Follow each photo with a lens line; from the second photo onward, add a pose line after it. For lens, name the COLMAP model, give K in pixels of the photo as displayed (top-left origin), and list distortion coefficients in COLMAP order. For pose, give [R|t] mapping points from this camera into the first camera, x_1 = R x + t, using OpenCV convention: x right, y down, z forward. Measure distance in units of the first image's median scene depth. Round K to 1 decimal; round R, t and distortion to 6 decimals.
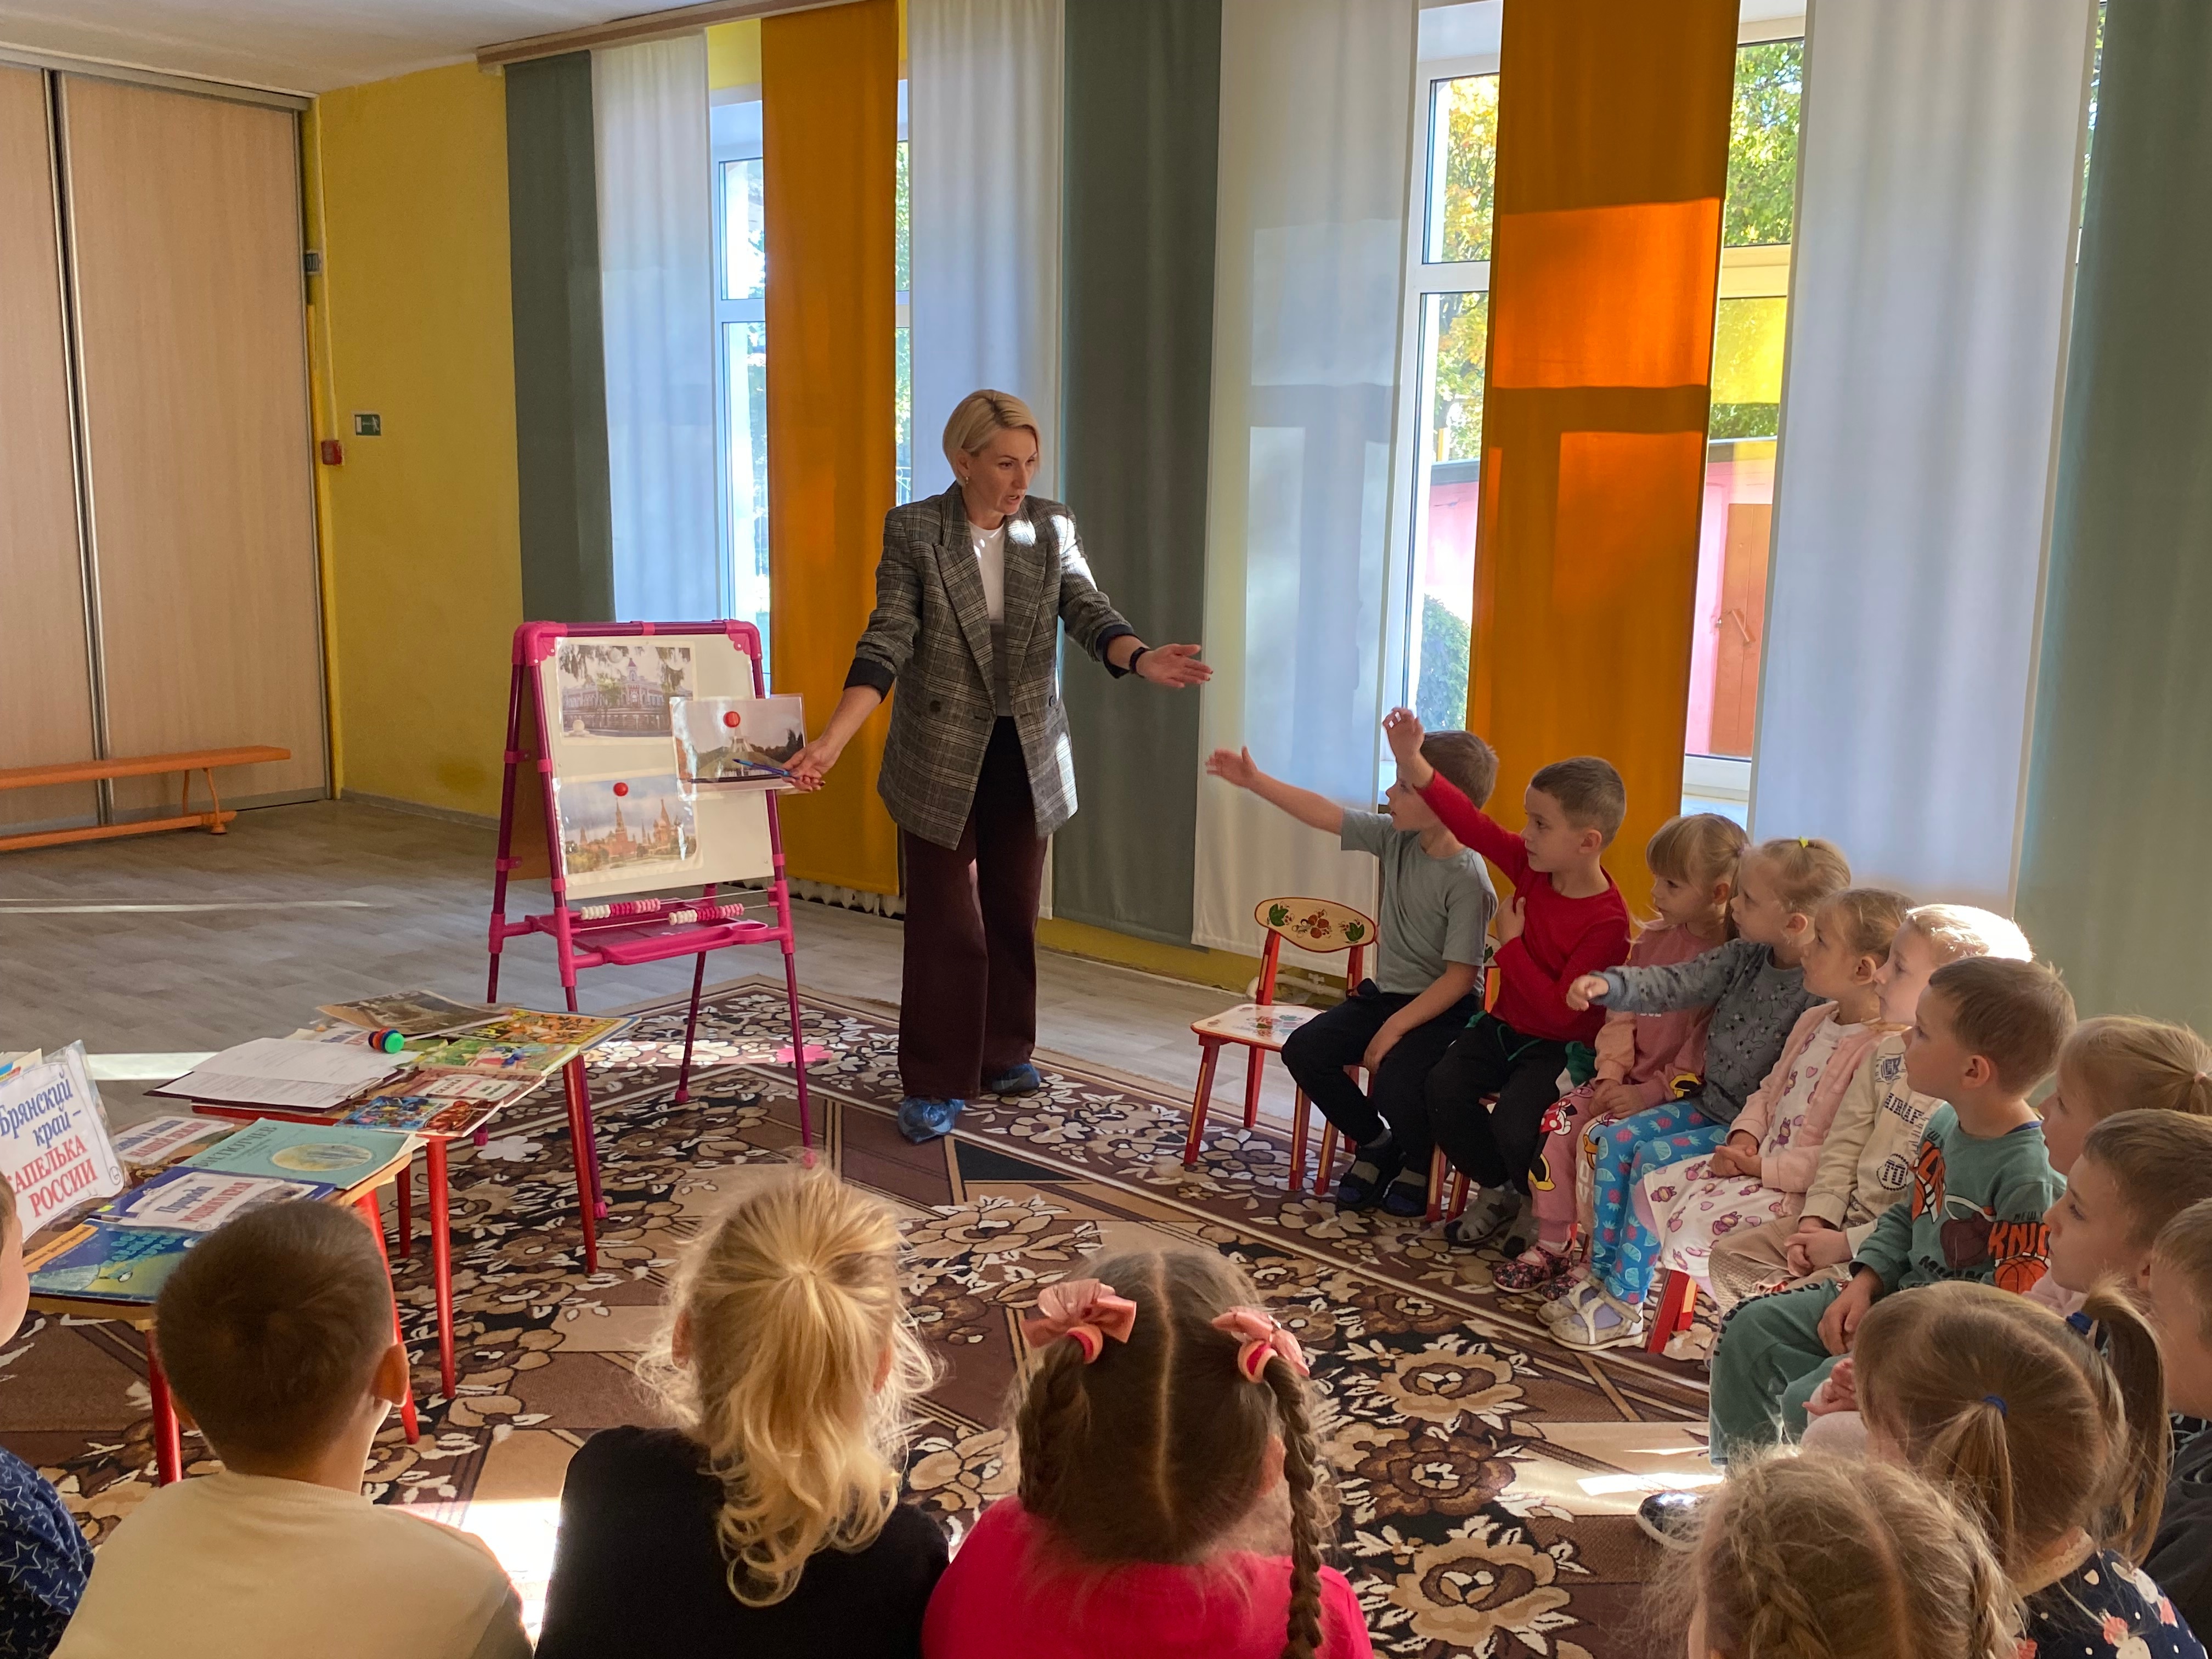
lens RADIAL K [[1976.3, 0, 1109.3], [0, 1976.3, 751.6], [0, 0, 1]] dist [0.159481, -0.296190]
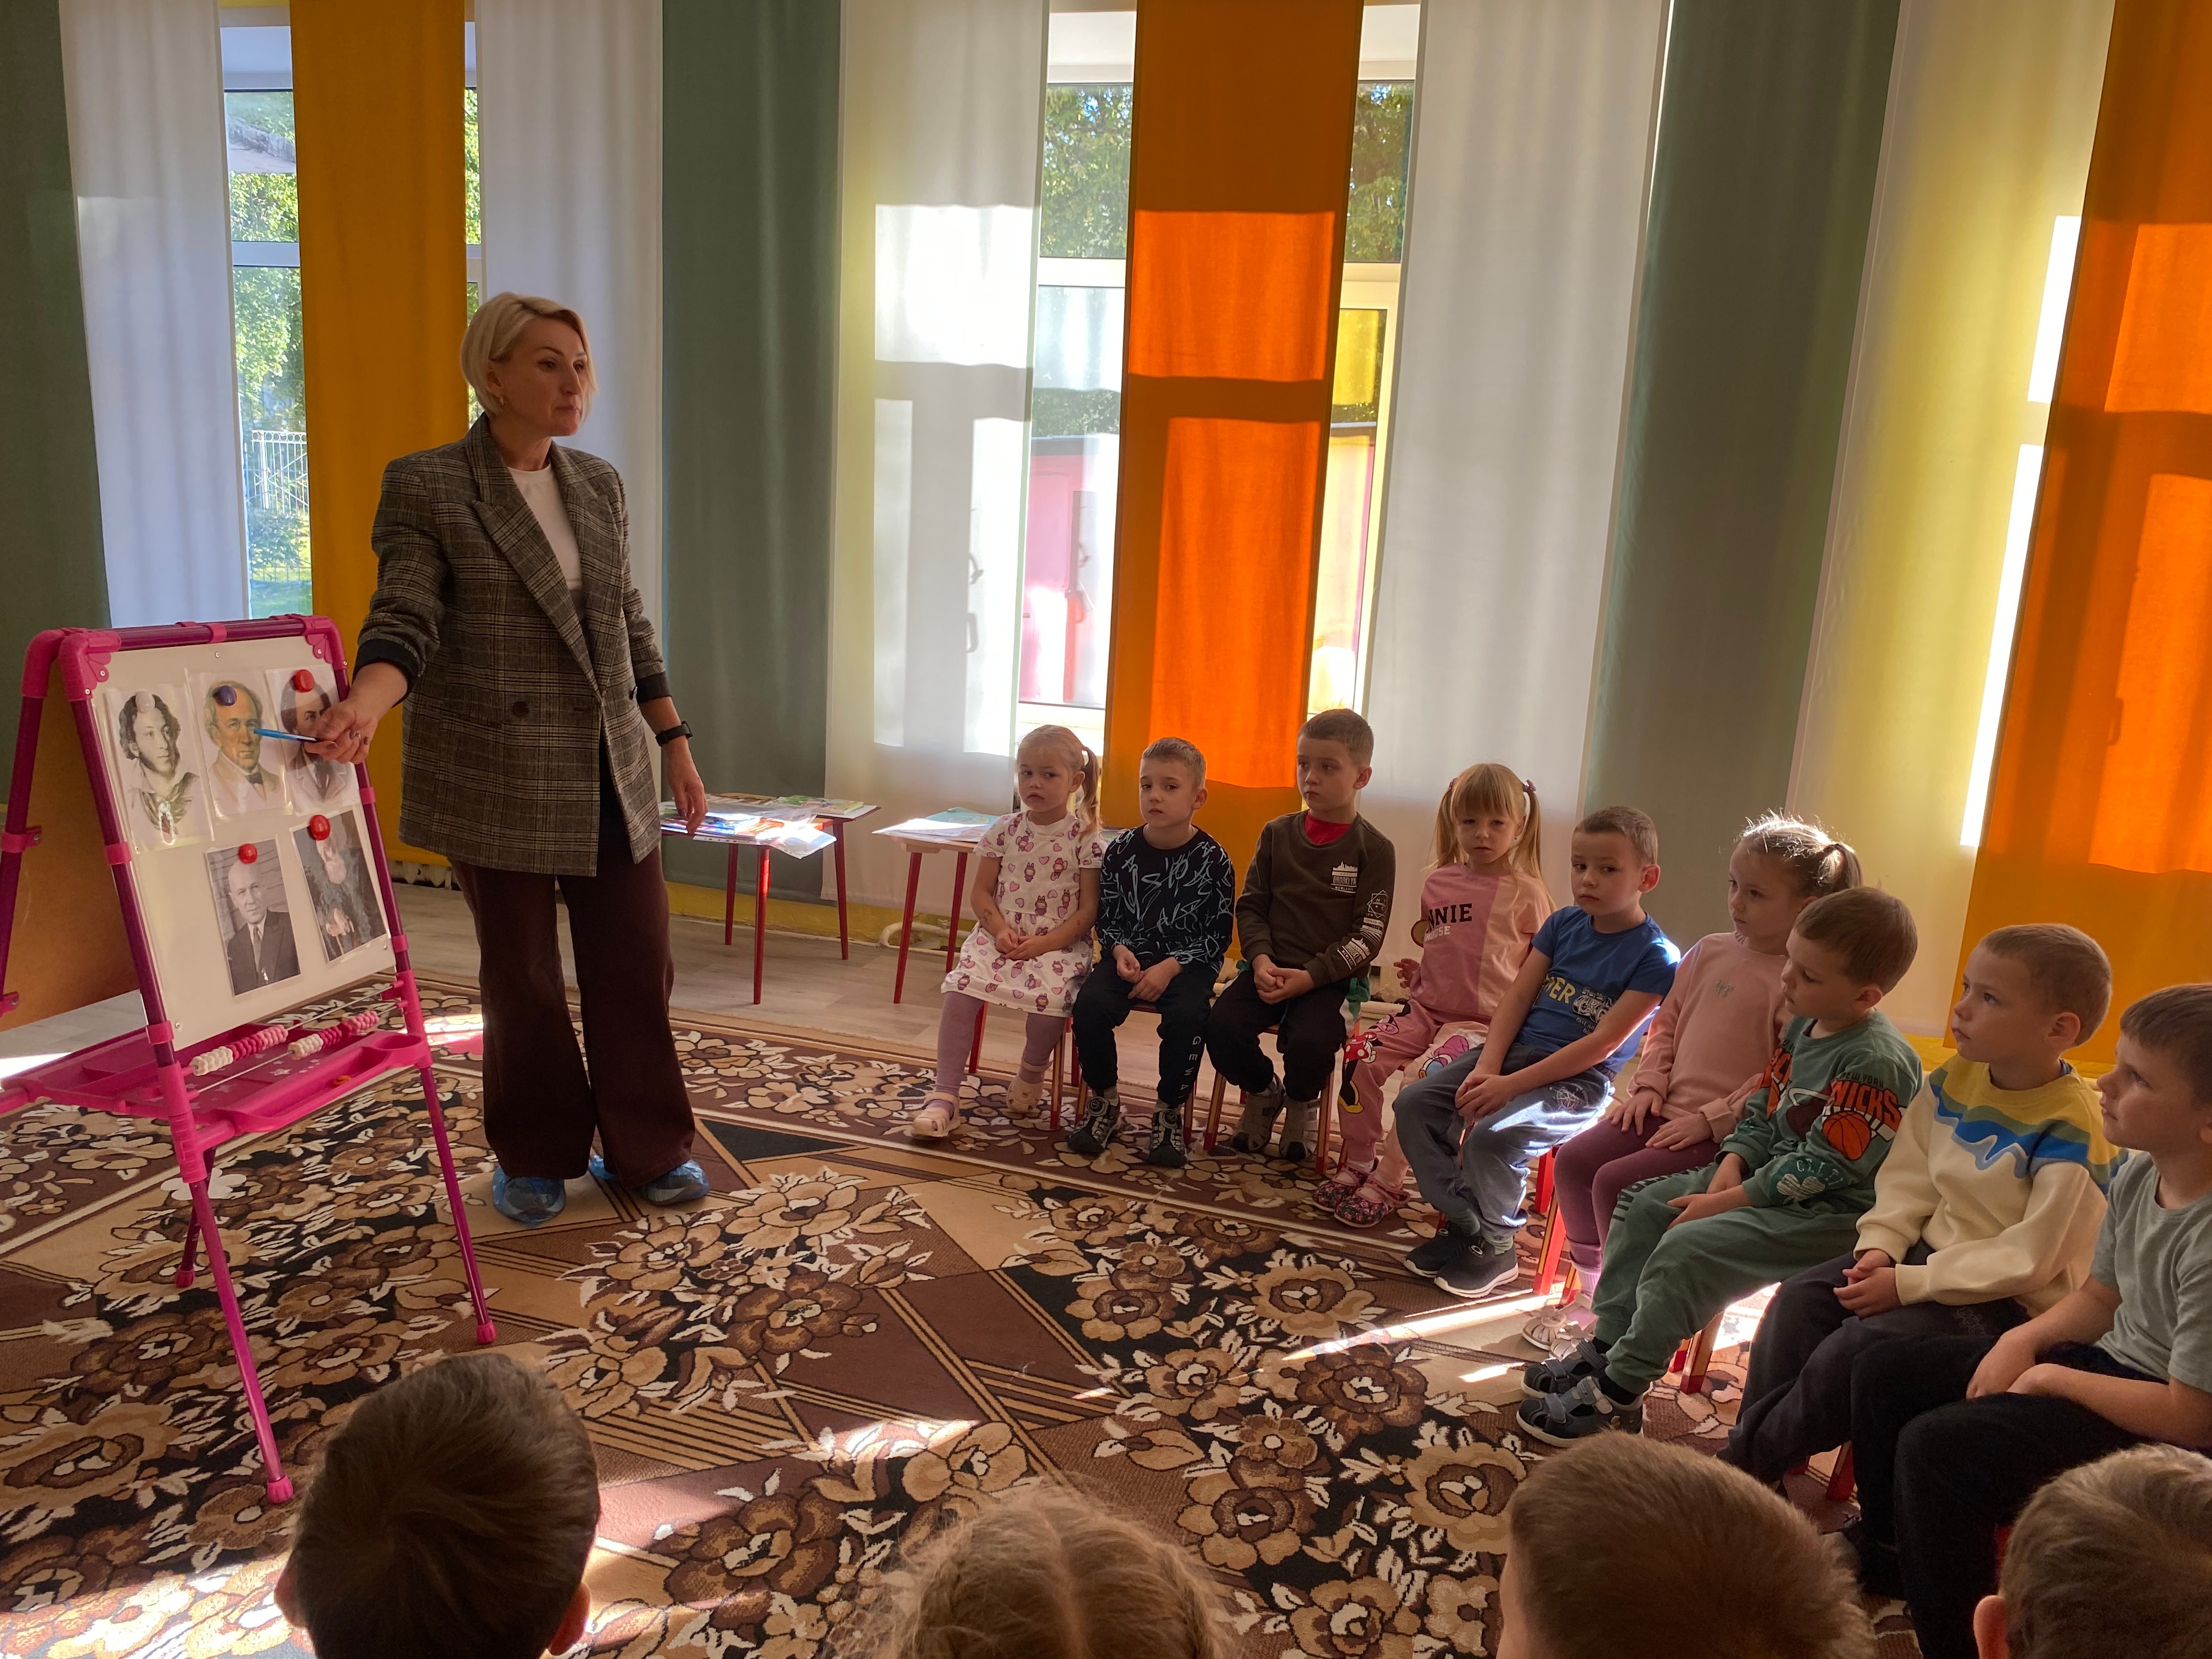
lens RADIAL K [[1678.4, 0, 1066.6], [0, 1678.4, 836.5], [0, 0, 1]] dist [0.062984, -0.096989]
pose [[0.930473, -0.057913, 0.361755, -0.224440], [0.027198, 0.995622, 0.089430, -0.018660], [-0.365351, -0.073373, 0.927974, 0.171461]]
